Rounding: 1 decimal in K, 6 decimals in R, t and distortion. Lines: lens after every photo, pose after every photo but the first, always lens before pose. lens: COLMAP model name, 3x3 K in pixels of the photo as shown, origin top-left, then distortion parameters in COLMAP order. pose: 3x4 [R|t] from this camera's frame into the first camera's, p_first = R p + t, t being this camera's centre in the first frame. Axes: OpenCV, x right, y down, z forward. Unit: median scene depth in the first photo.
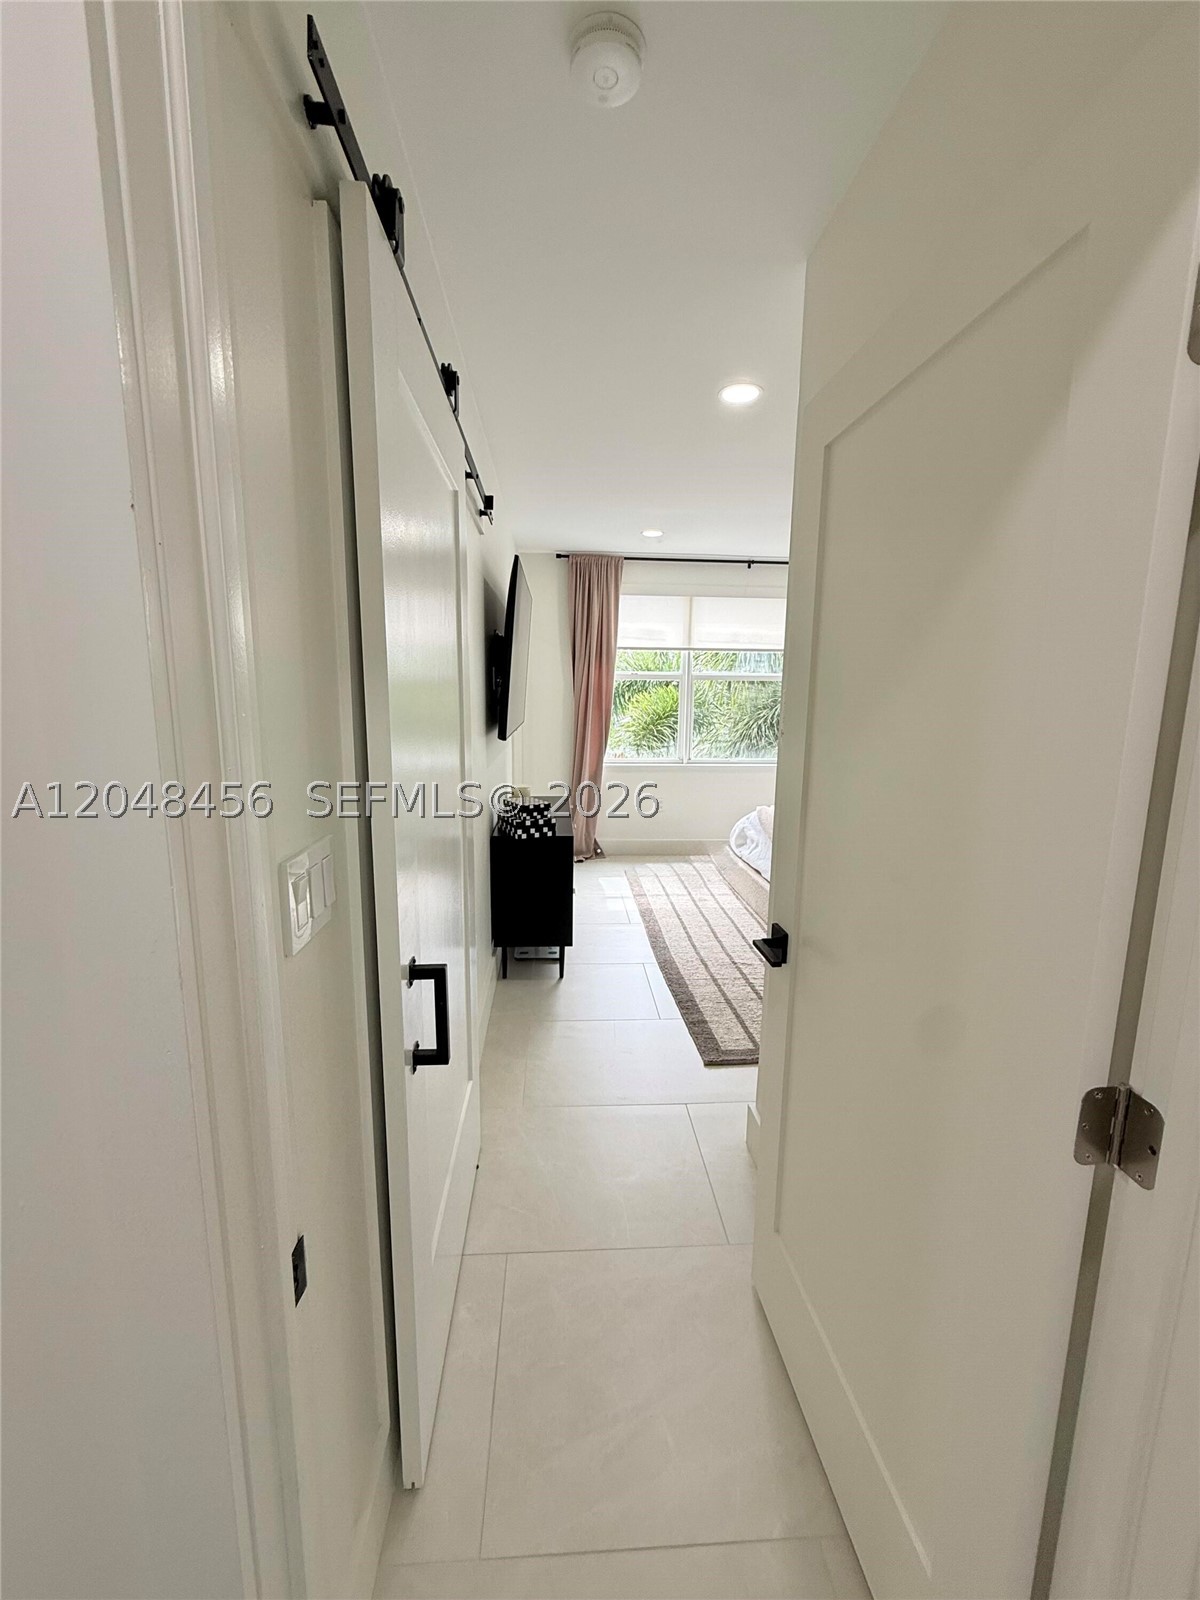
lens RADIAL K [[634.3, 0, 597.5], [0, 634.3, 794.3], [0, 0, 1]] dist [-0.000999, 0.000102]
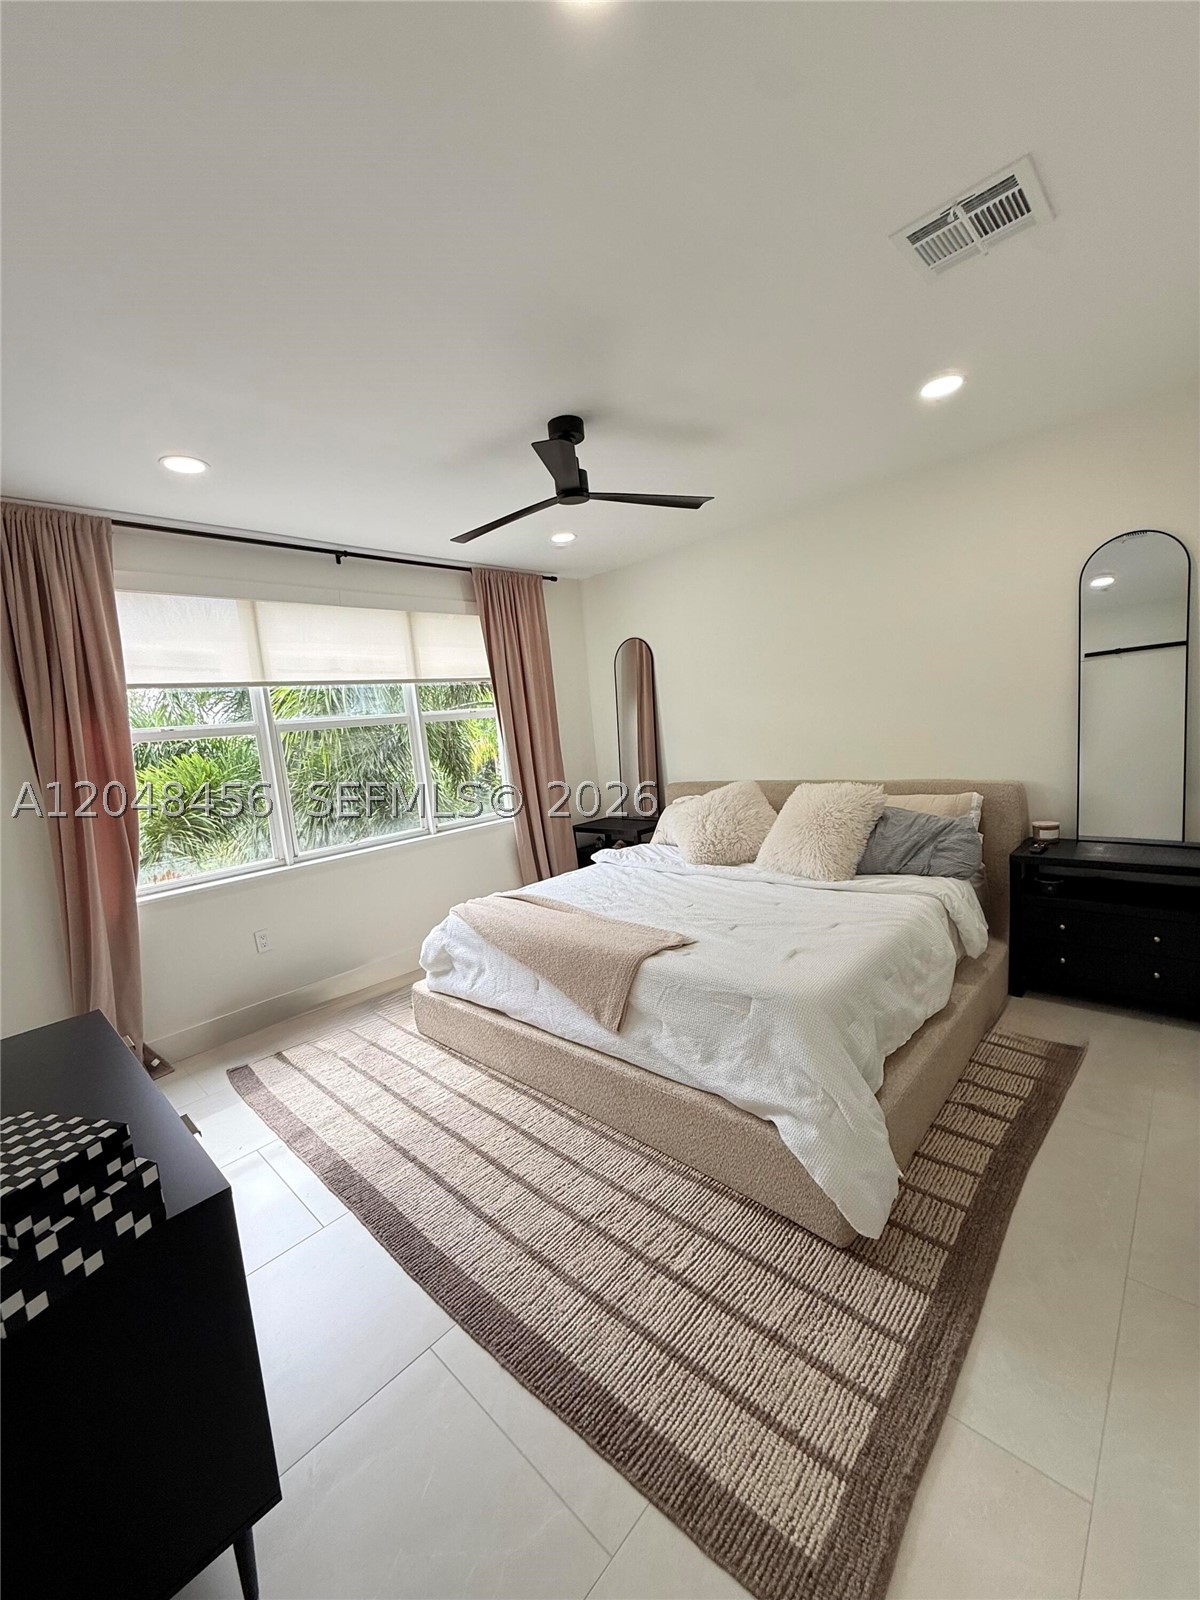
lens RADIAL K [[635.3, 0, 596.6], [0, 635.3, 793.6], [0, 0, 1]] dist [-0.000943, 0.000135]
pose [[0.731508, -0.151872, 0.664704, -0.059956], [0.210137, 0.977640, -0.007885, -0.062174], [-0.648644, 0.145446, 0.747066, 0.419016]]
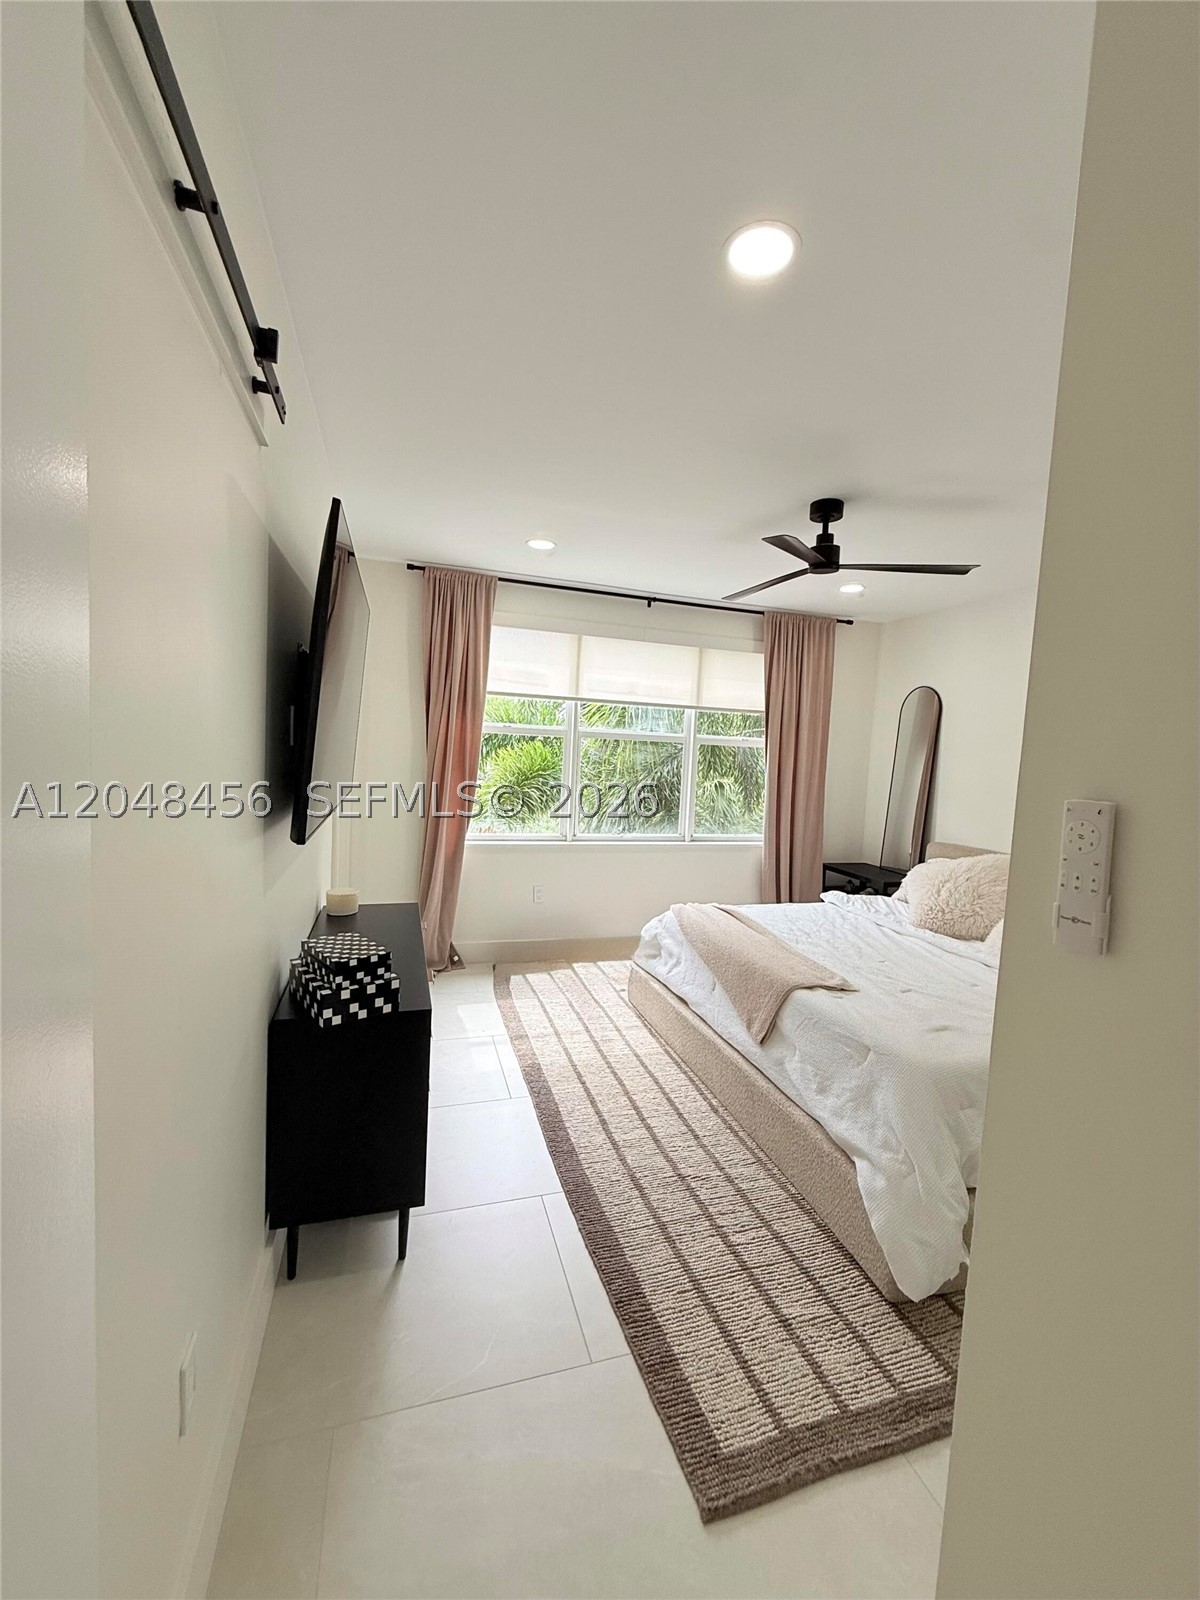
lens RADIAL K [[634.3, 0, 597.5], [0, 634.3, 794.3], [0, 0, 1]] dist [-0.000999, 0.000102]
pose [[0.971026, 0.020939, 0.238056, -0.022751], [-0.001535, 0.996680, -0.081404, -0.054370], [-0.238970, 0.078680, 0.967834, 0.281550]]
